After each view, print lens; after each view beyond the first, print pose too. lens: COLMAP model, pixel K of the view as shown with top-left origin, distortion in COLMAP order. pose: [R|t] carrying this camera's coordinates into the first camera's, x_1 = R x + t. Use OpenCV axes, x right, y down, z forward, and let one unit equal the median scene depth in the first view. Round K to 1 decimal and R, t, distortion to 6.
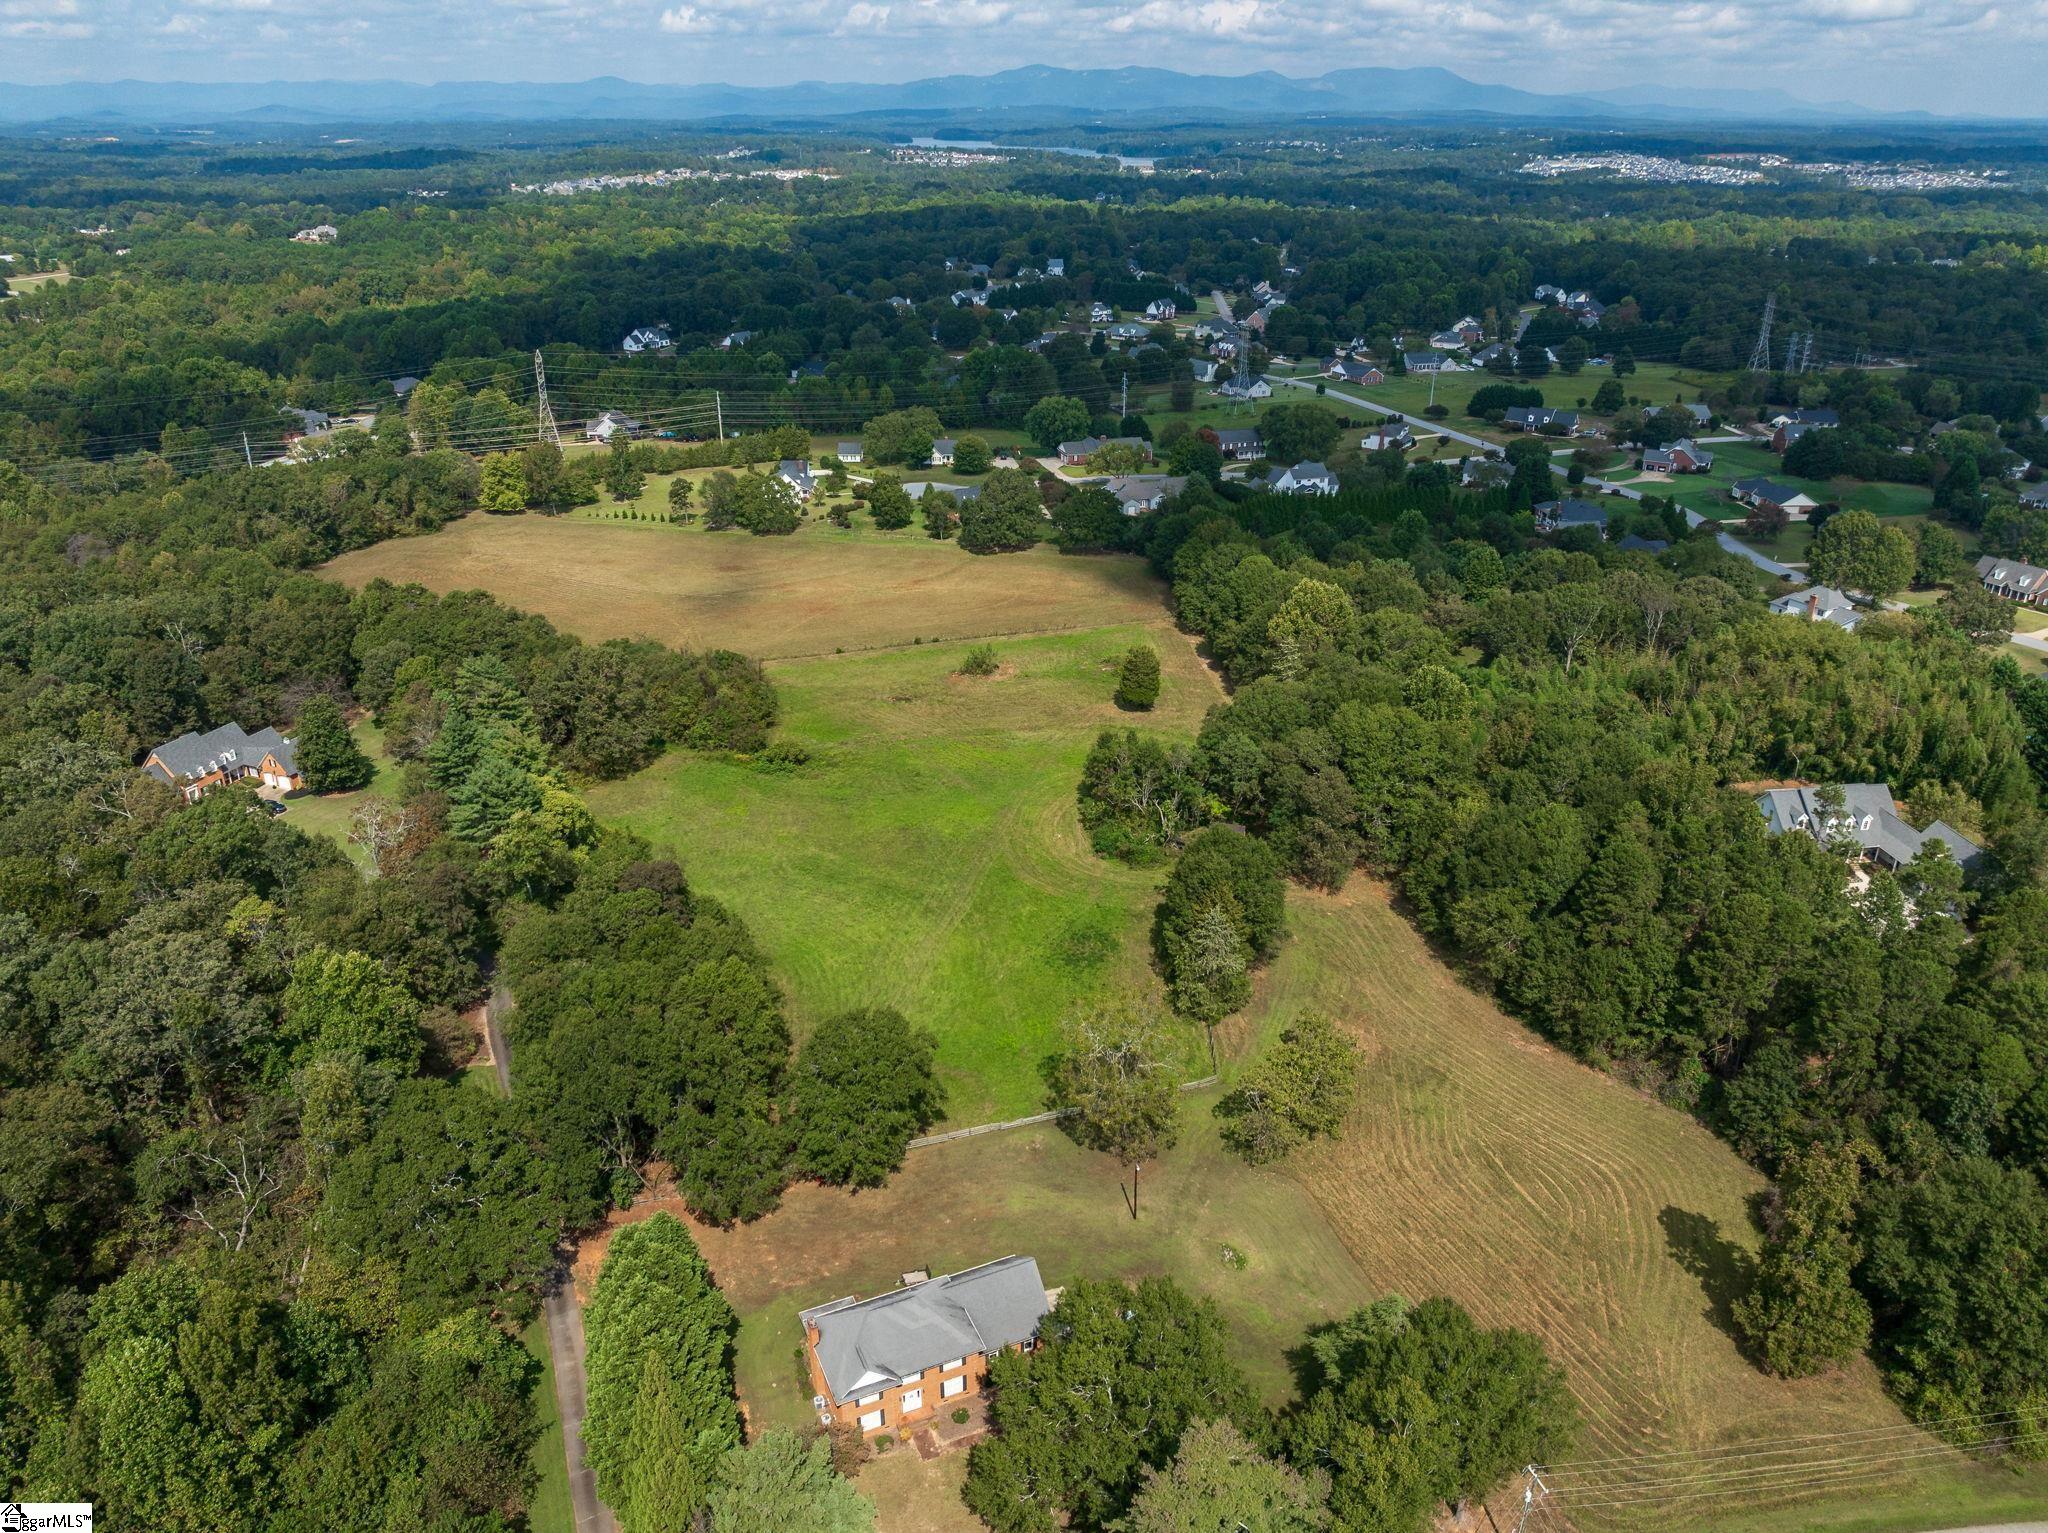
lens RADIAL K [[1434.9, 0, 1033.1], [0, 1434.9, 757.7], [0, 0, 1]] dist [-0.040213, 0.003316]
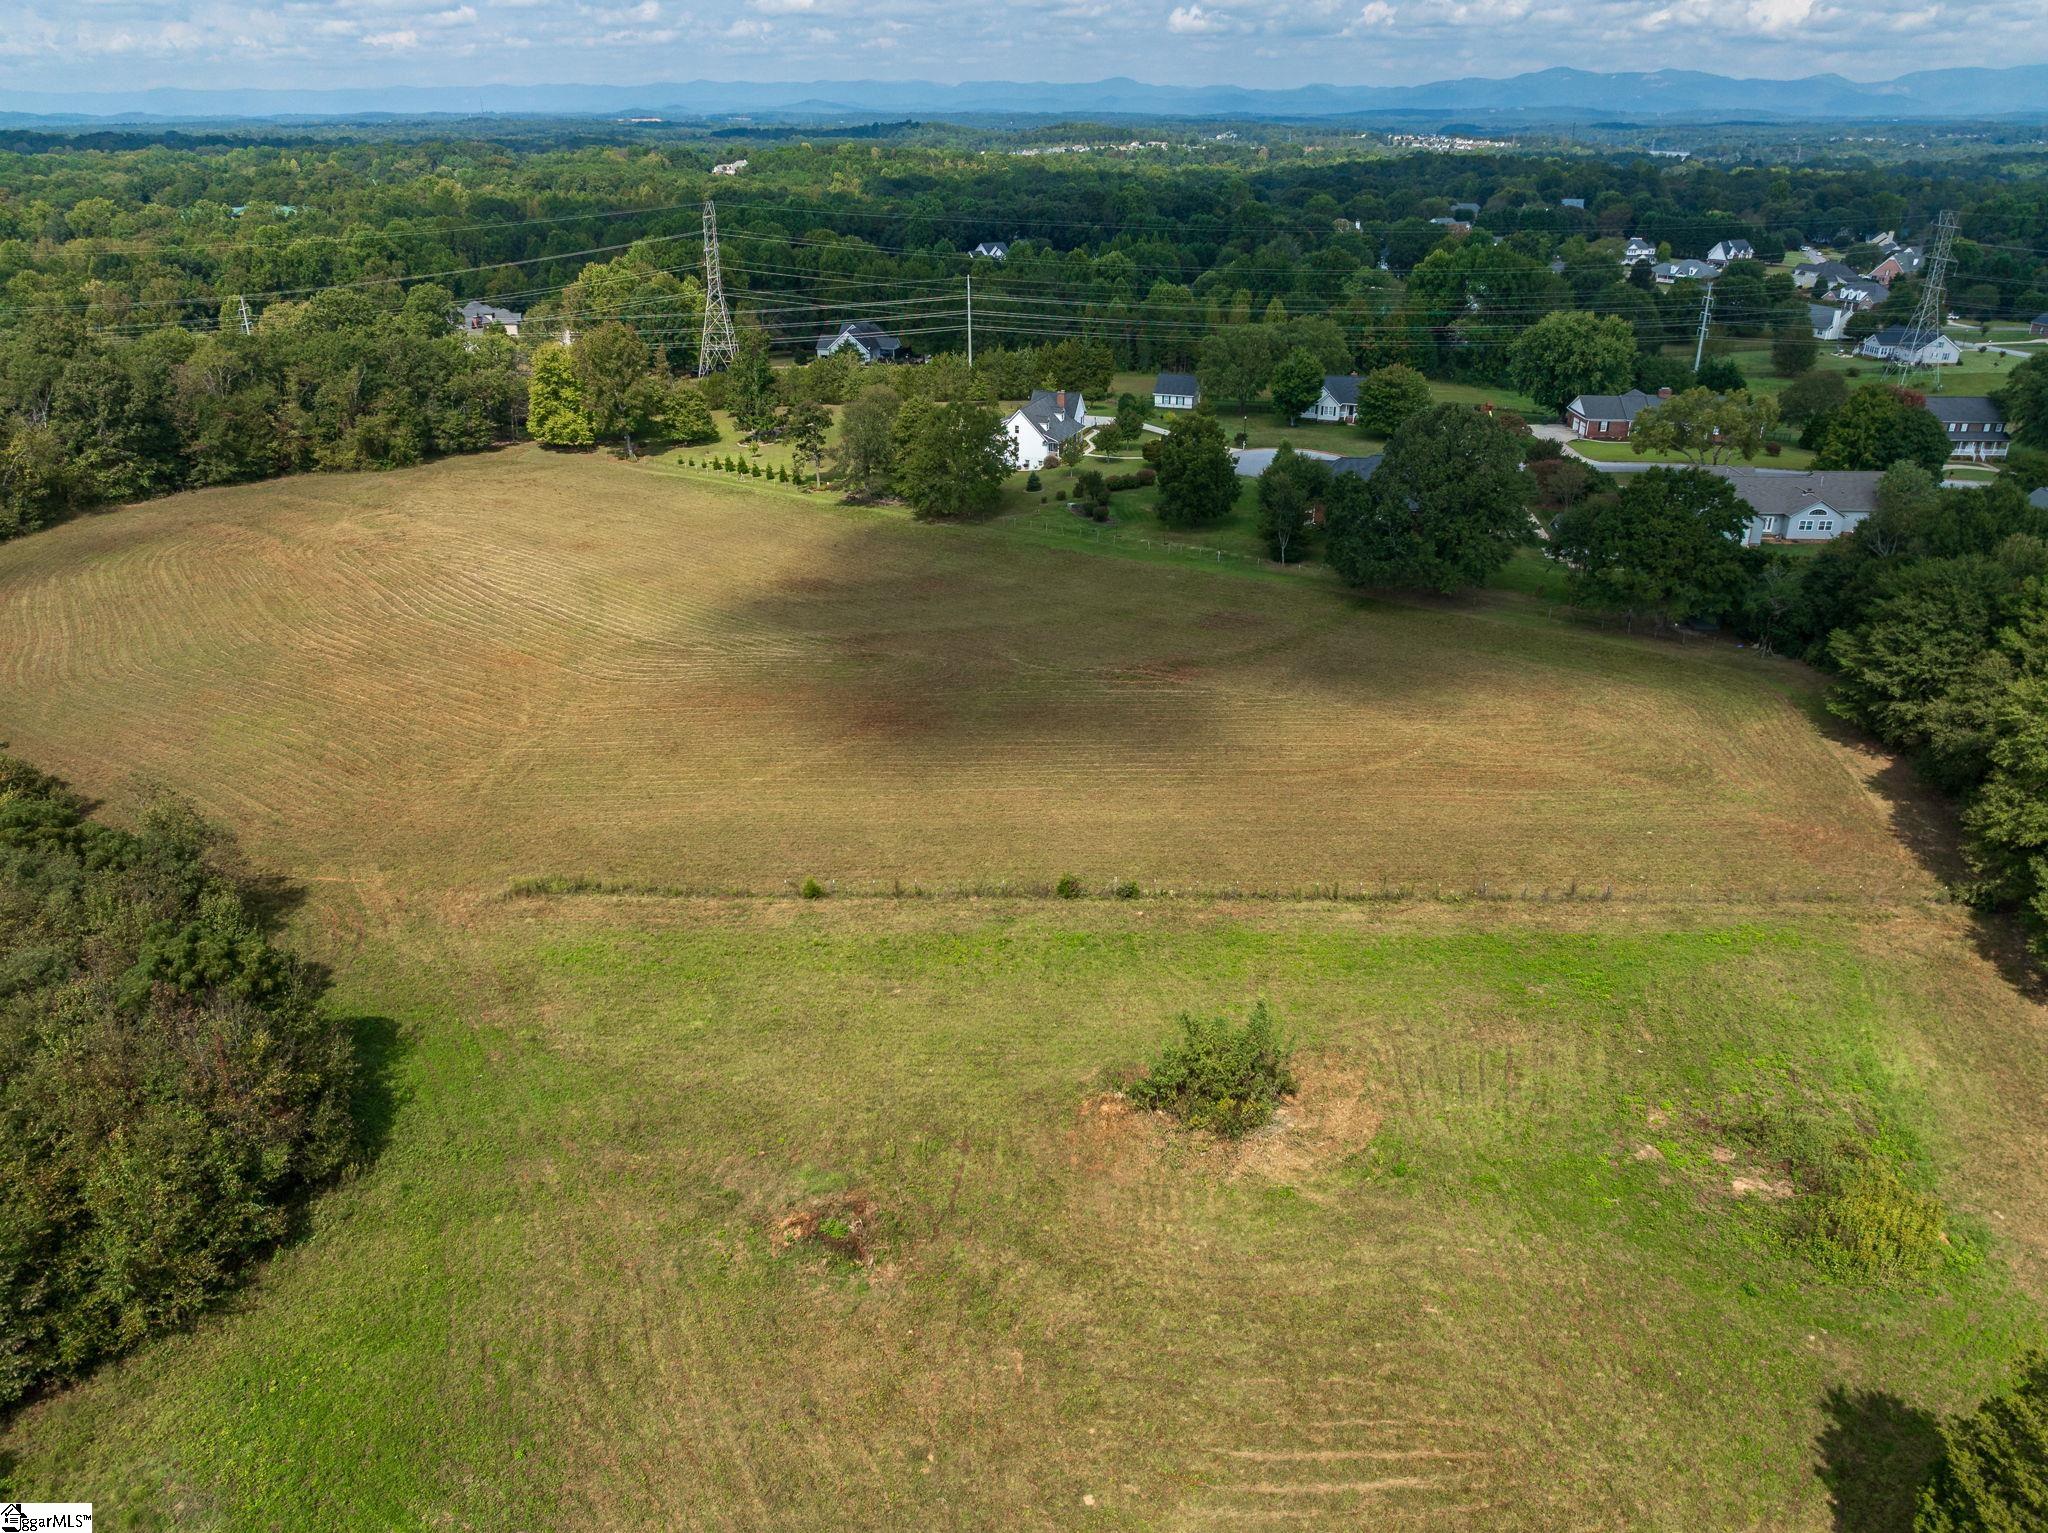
lens RADIAL K [[1434.9, 0, 1033.1], [0, 1434.9, 757.7], [0, 0, 1]] dist [-0.040213, 0.003316]
pose [[0.948853, 0.129786, -0.287807, -0.002318], [-0.130882, 0.991277, 0.015517, -0.088958], [0.287311, 0.022945, 0.957563, 0.552774]]
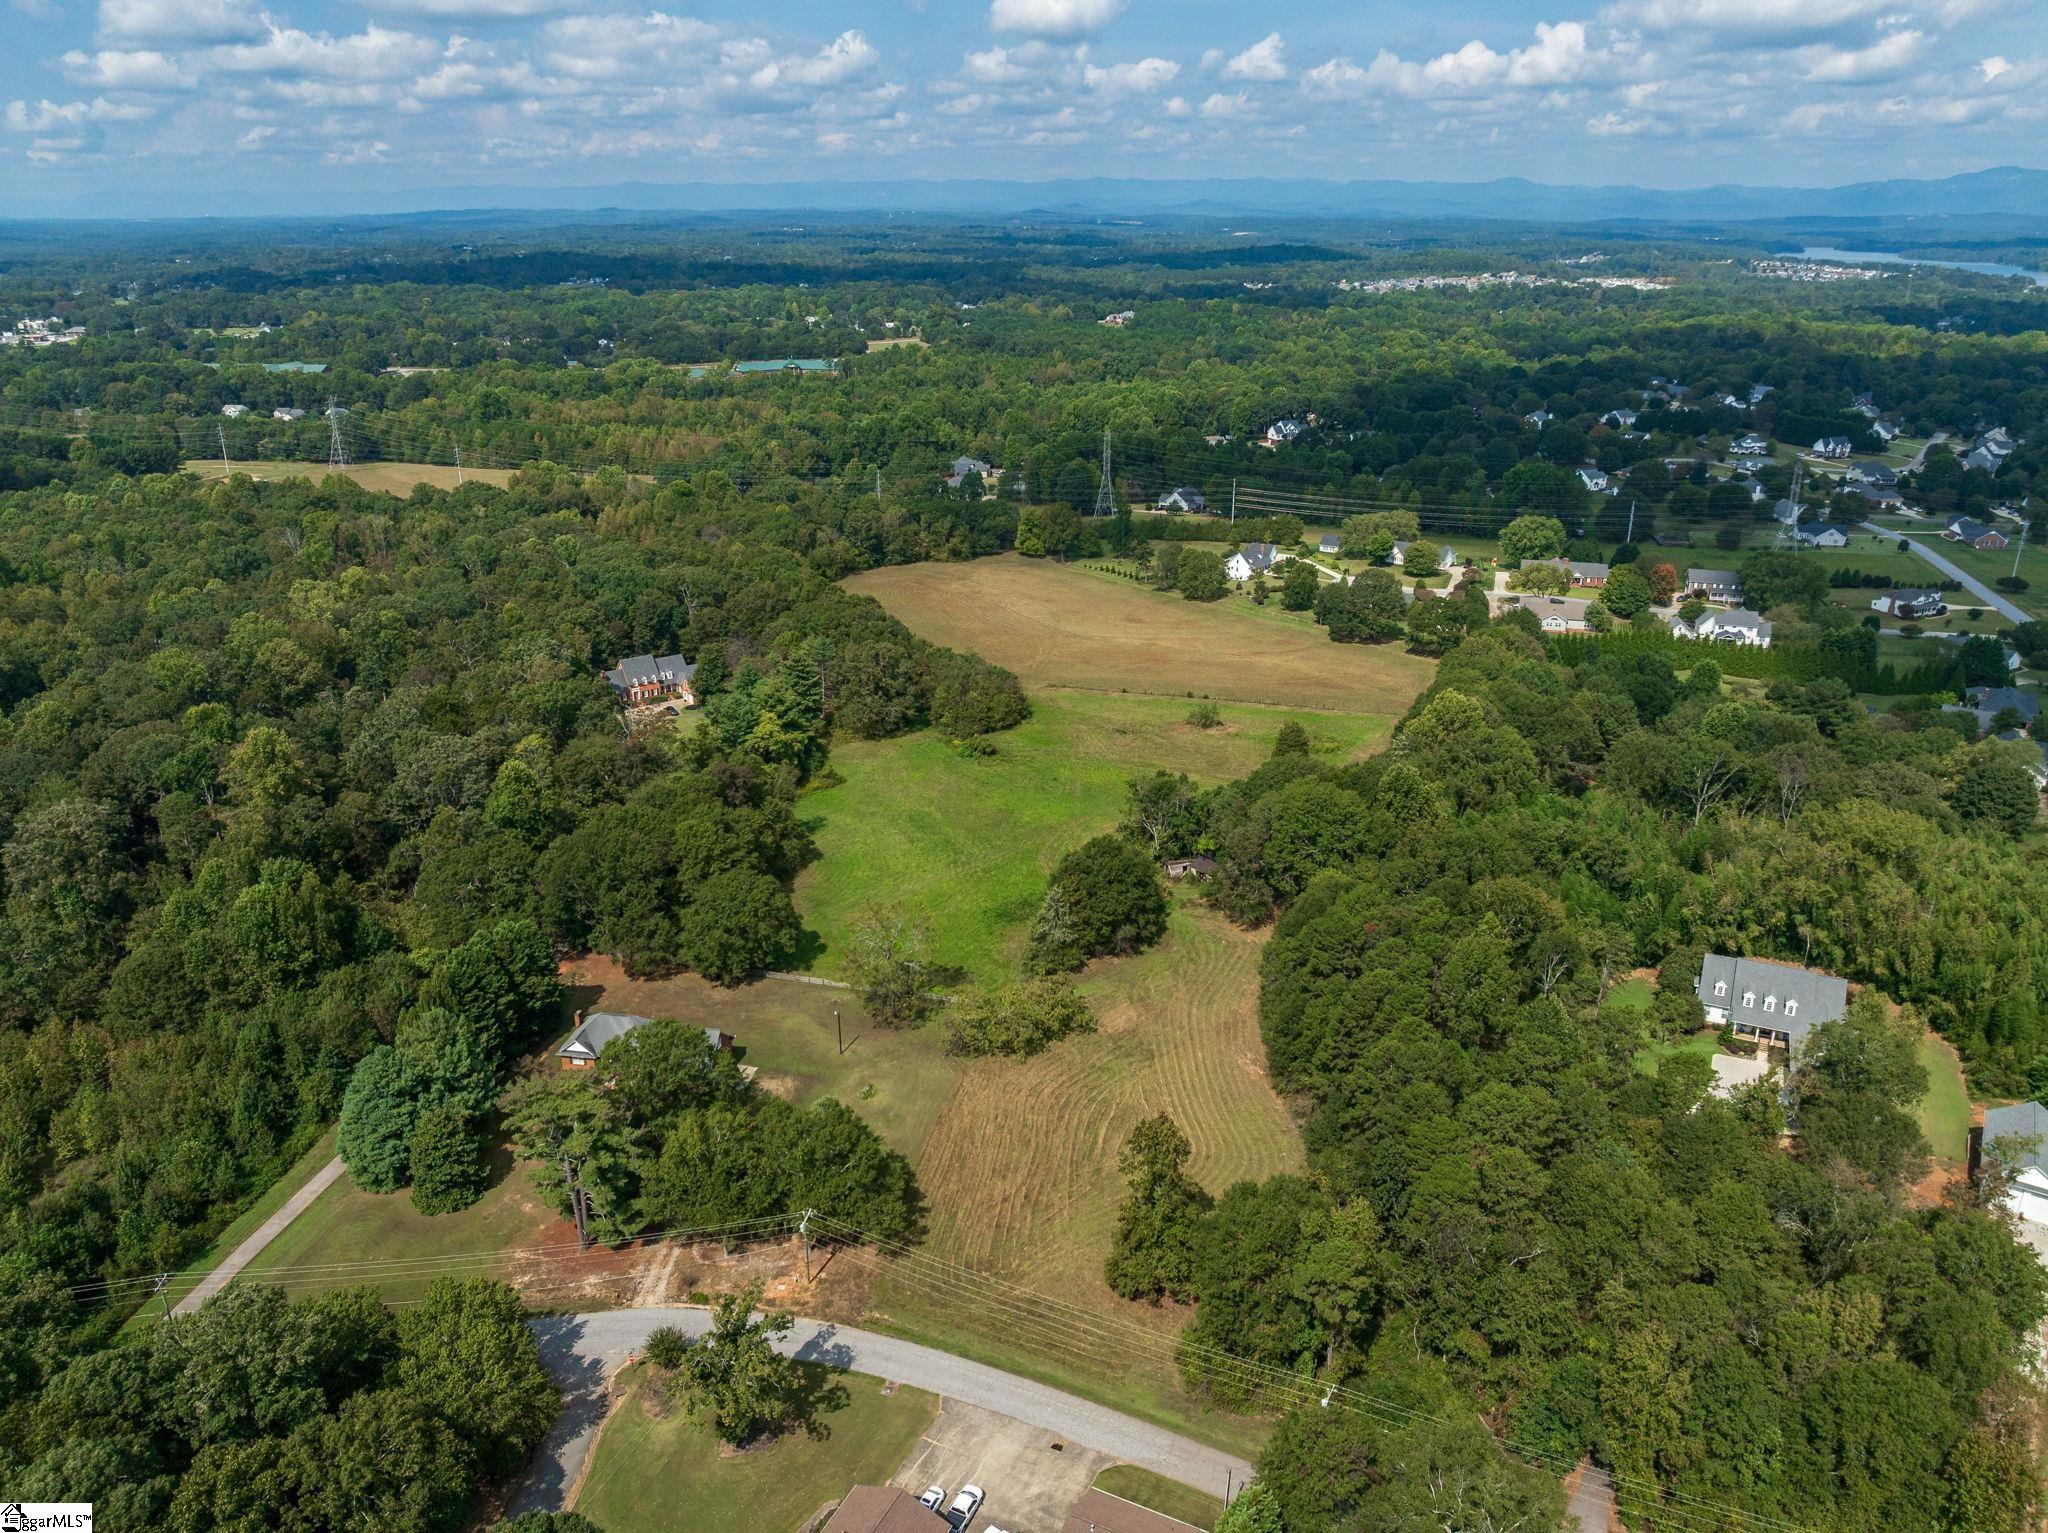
lens RADIAL K [[1430.6, 0, 1034.0], [0, 1430.6, 767.2], [0, 0, 1]] dist [-0.034461, -0.007686]
pose [[0.841081, 0.197376, -0.503612, 0.327401], [-0.223906, 0.974578, 0.008013, -0.003100], [0.492391, 0.106022, 0.863893, -0.058655]]
